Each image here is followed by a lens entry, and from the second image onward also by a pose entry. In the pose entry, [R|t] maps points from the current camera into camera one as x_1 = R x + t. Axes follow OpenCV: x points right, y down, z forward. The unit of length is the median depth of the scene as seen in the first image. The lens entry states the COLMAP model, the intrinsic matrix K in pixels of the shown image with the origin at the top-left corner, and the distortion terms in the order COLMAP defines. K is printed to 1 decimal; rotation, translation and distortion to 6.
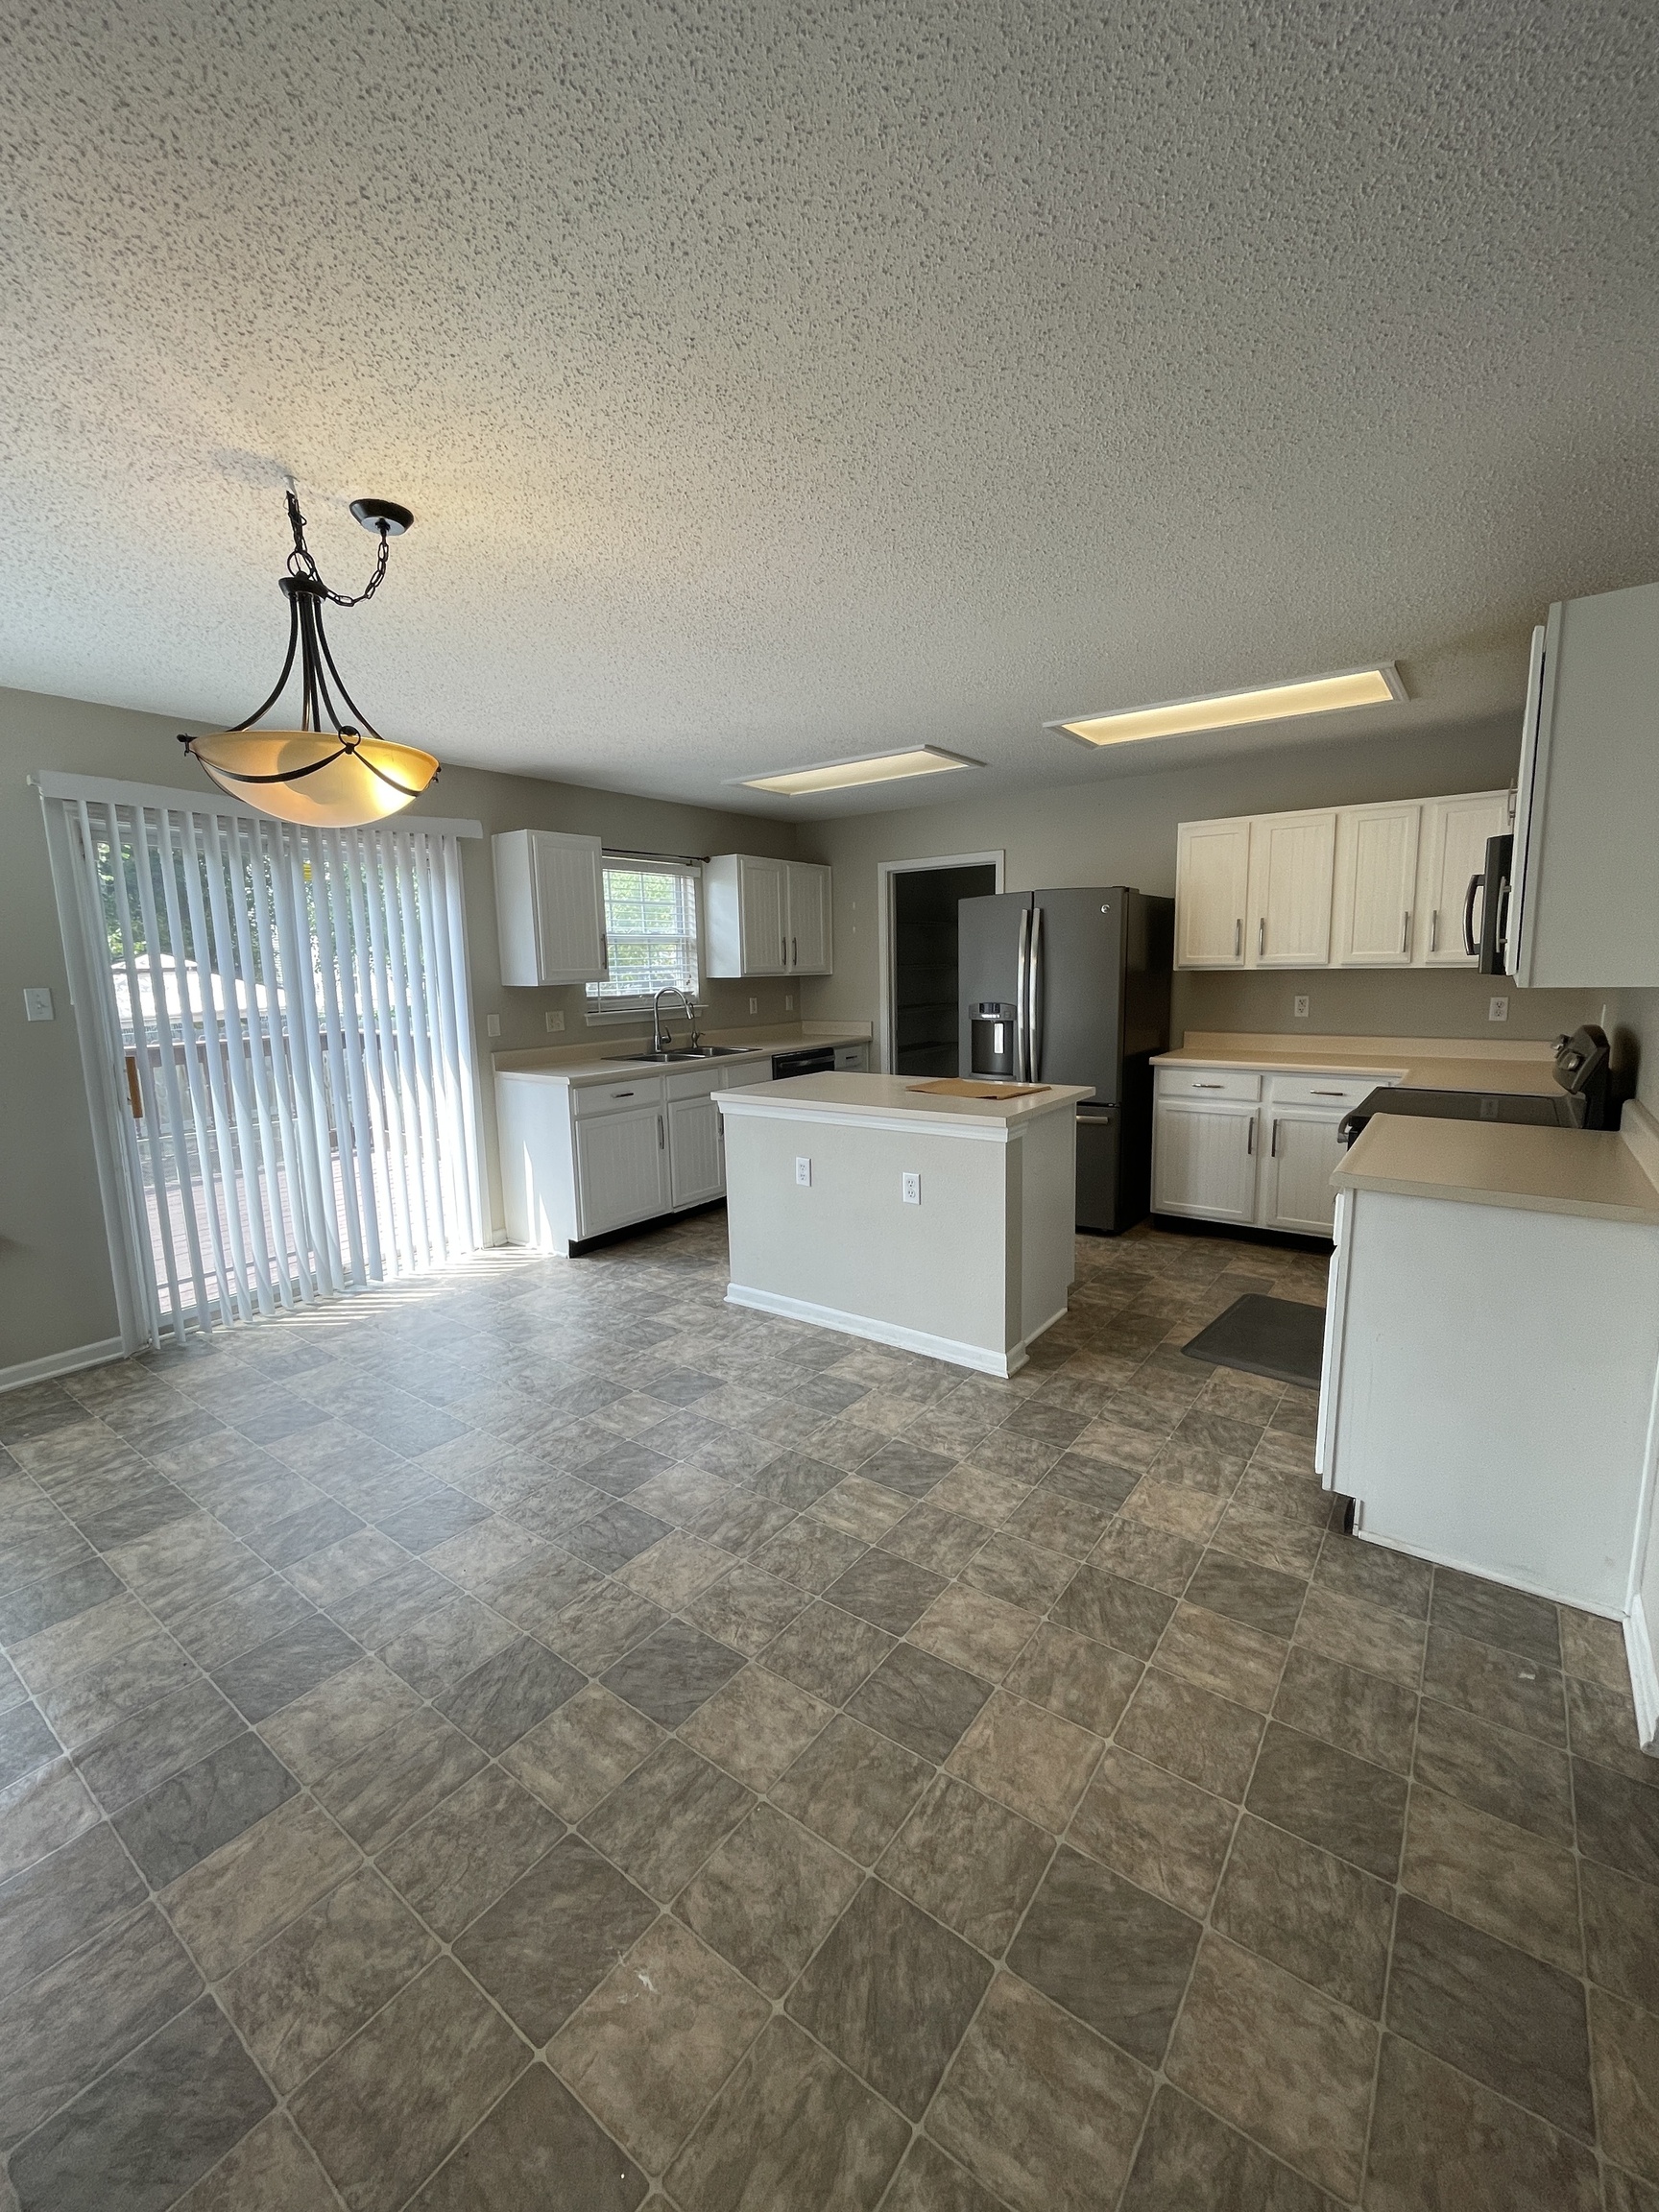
lens RADIAL K [[897.1, 0, 837.1], [0, 897.1, 1102.1], [0, 0, 1]] dist [-0.006604, 0.000326]
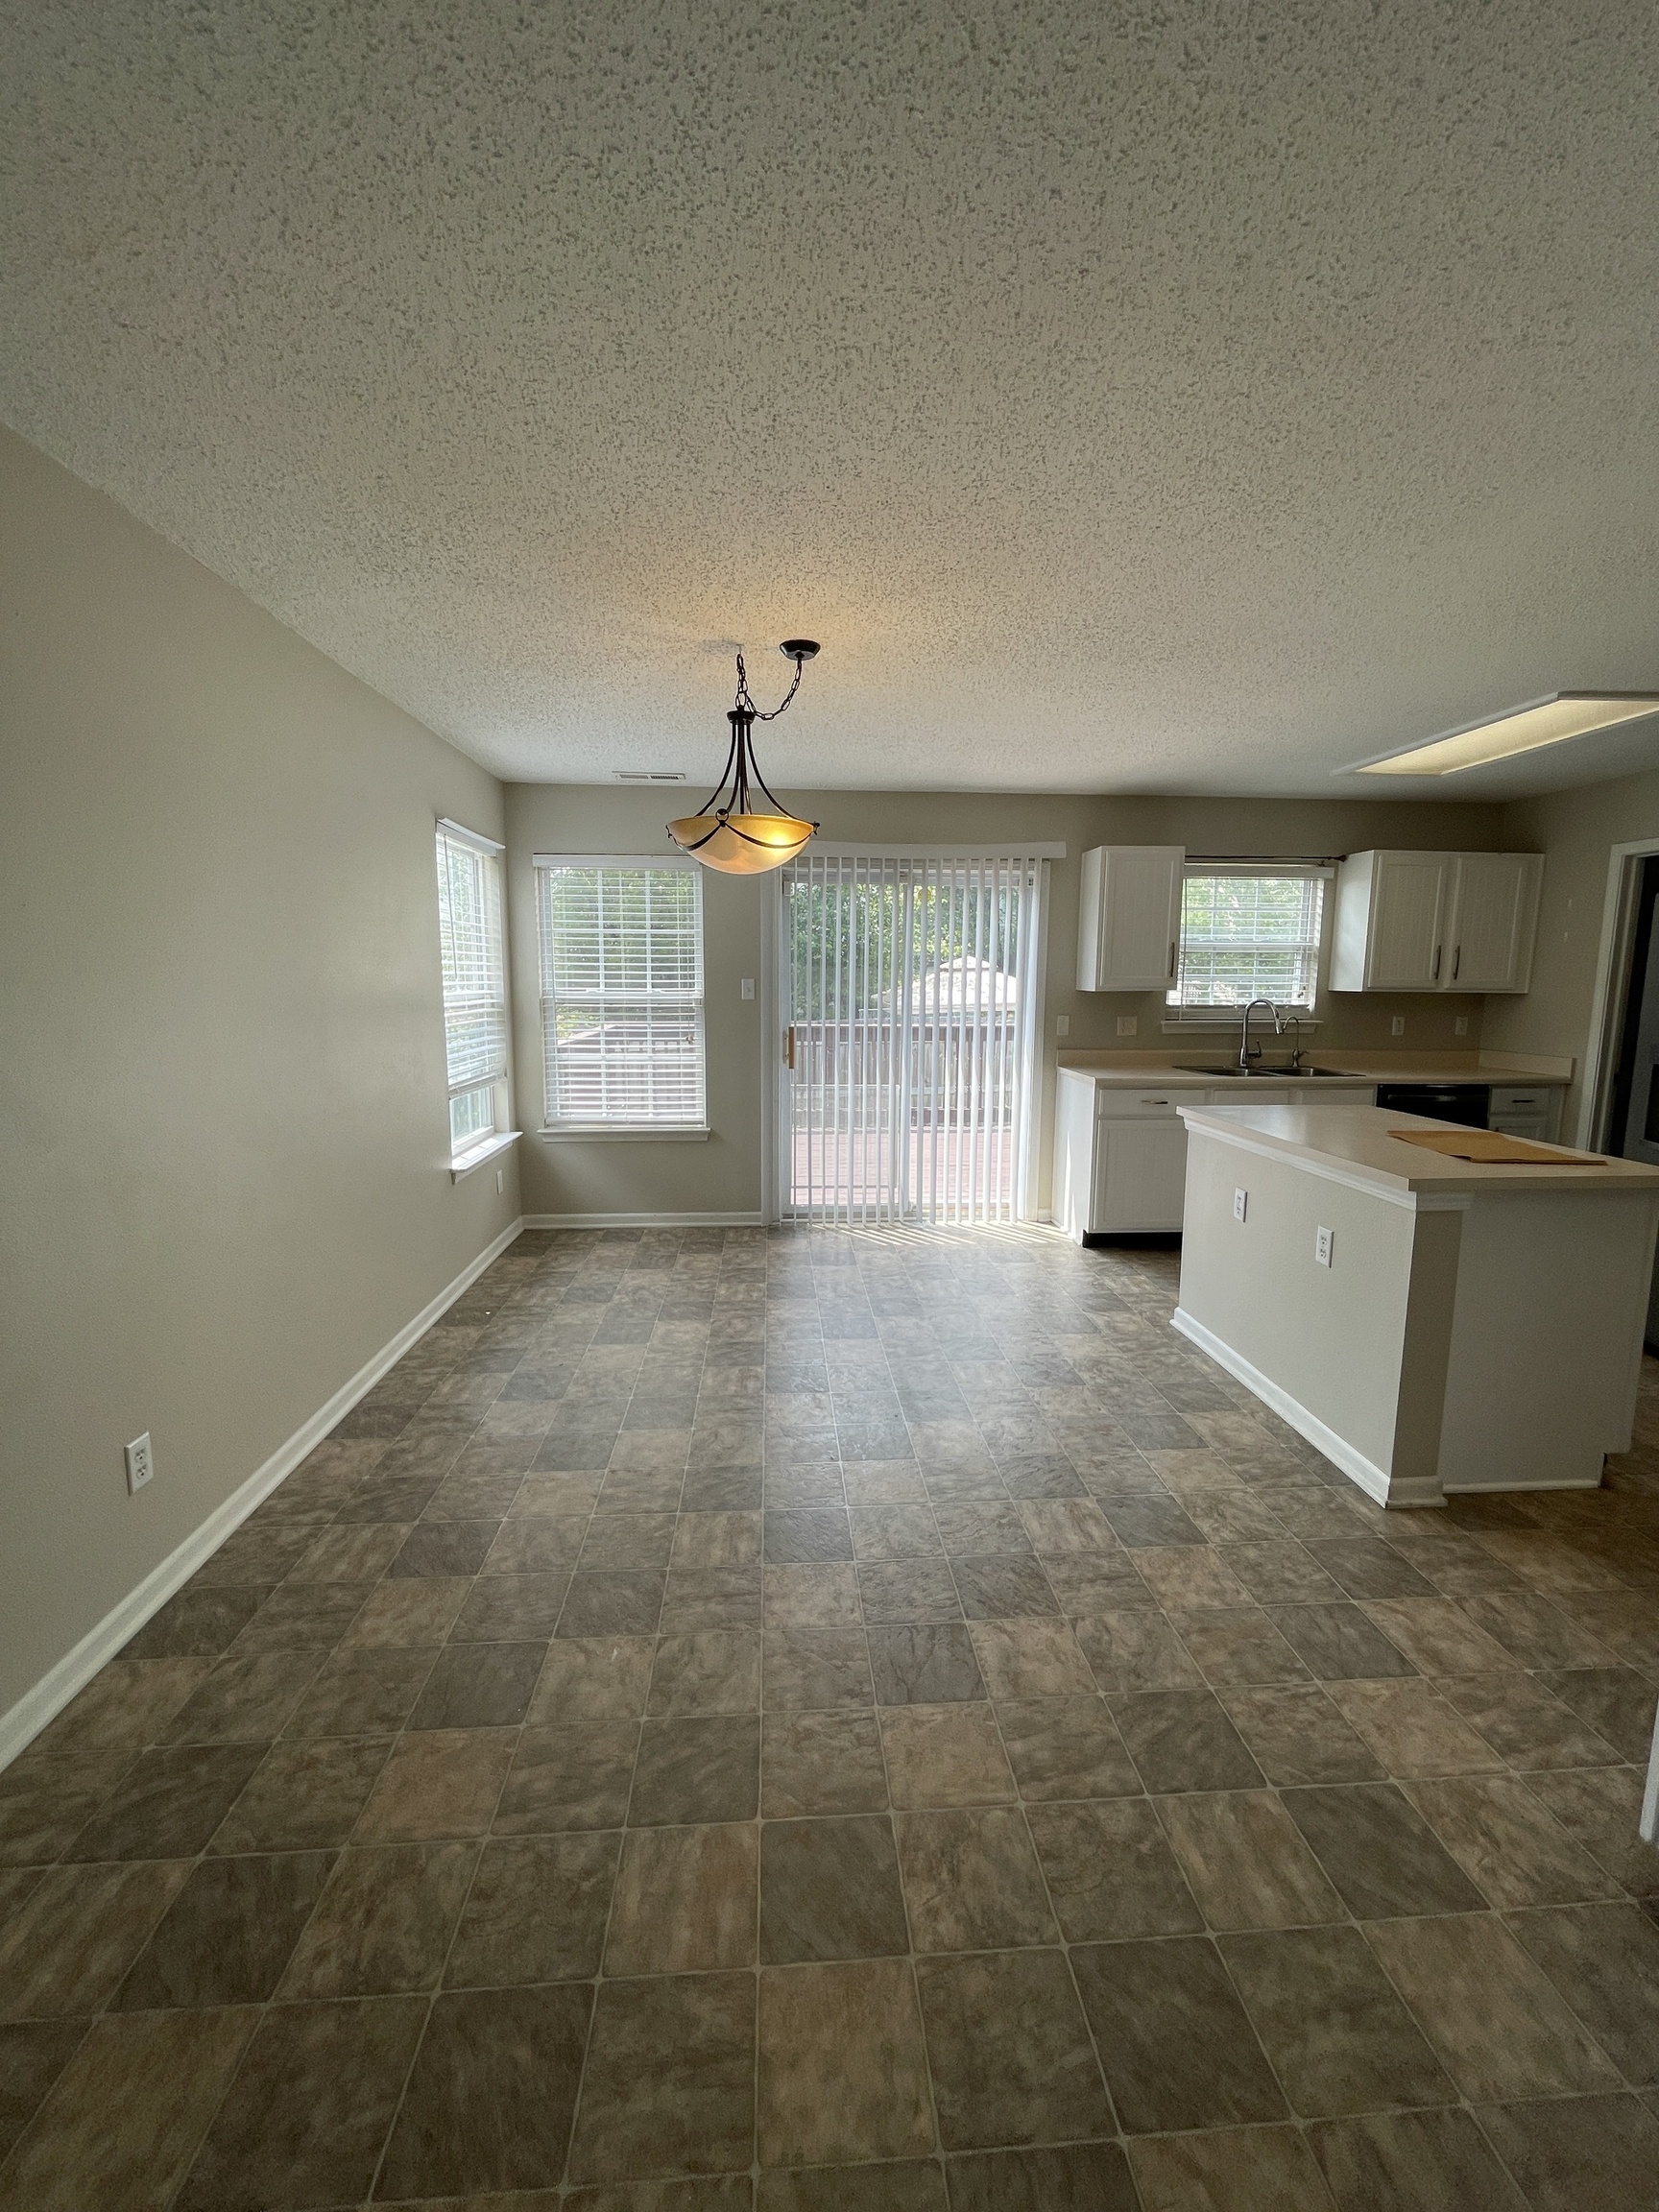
lens RADIAL K [[897.1, 0, 834.7], [0, 897.1, 1105.8], [0, 0, 1]] dist [-0.006604, 0.000326]
pose [[0.644794, 0.134152, -0.752492, 0.374044], [-0.135694, 0.988930, 0.060030, -0.020538], [0.752215, 0.063402, 0.655860, 0.088144]]
